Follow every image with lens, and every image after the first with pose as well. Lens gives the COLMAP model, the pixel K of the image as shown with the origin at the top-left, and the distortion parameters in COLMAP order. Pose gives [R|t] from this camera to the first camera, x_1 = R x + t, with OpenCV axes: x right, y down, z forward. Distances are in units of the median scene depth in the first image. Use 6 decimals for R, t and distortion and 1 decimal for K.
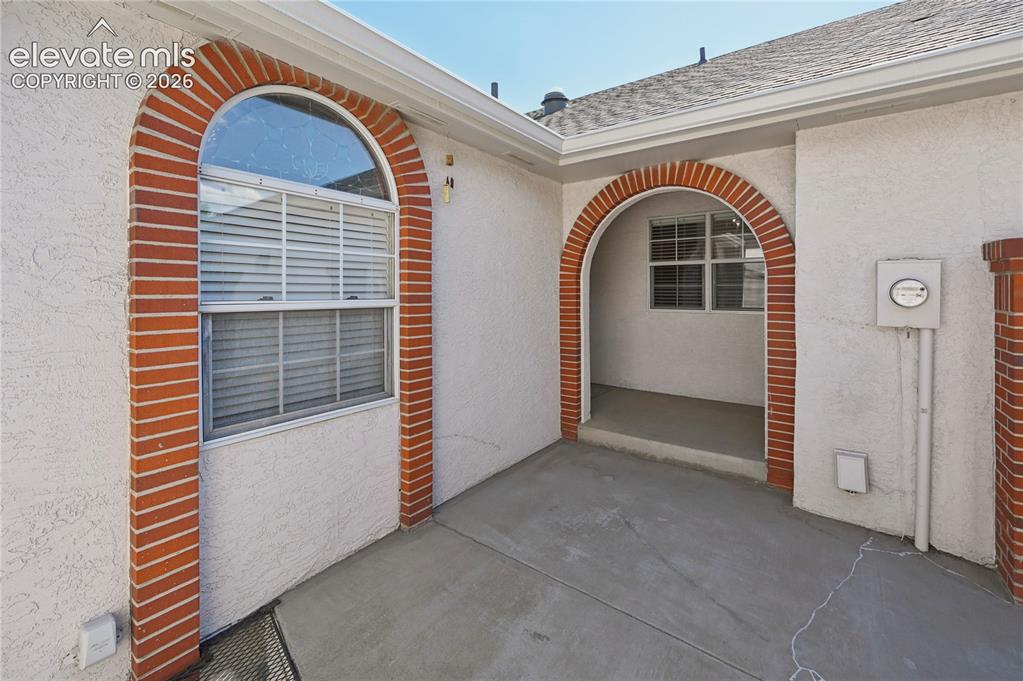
lens RADIAL K [[424.9, 0, 542.9], [0, 424.9, 291.3], [0, 0, 1]] dist [0.000289, 0.000077]
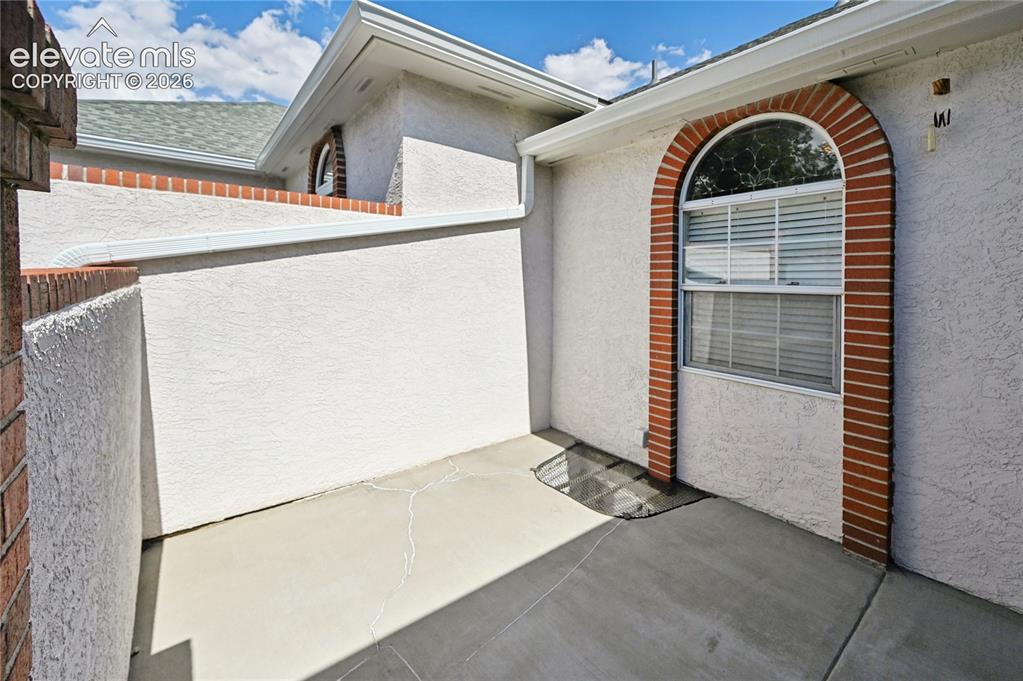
lens RADIAL K [[427.5, 0, 512.0], [0, 427.5, 280.4], [0, 0, 1]] dist [-0.000983, -0.000166]
pose [[-0.310904, 0.008158, -0.950406, 0.805158], [-0.000522, 0.999962, 0.008754, -0.001894], [0.950441, 0.003218, -0.310887, 0.683412]]
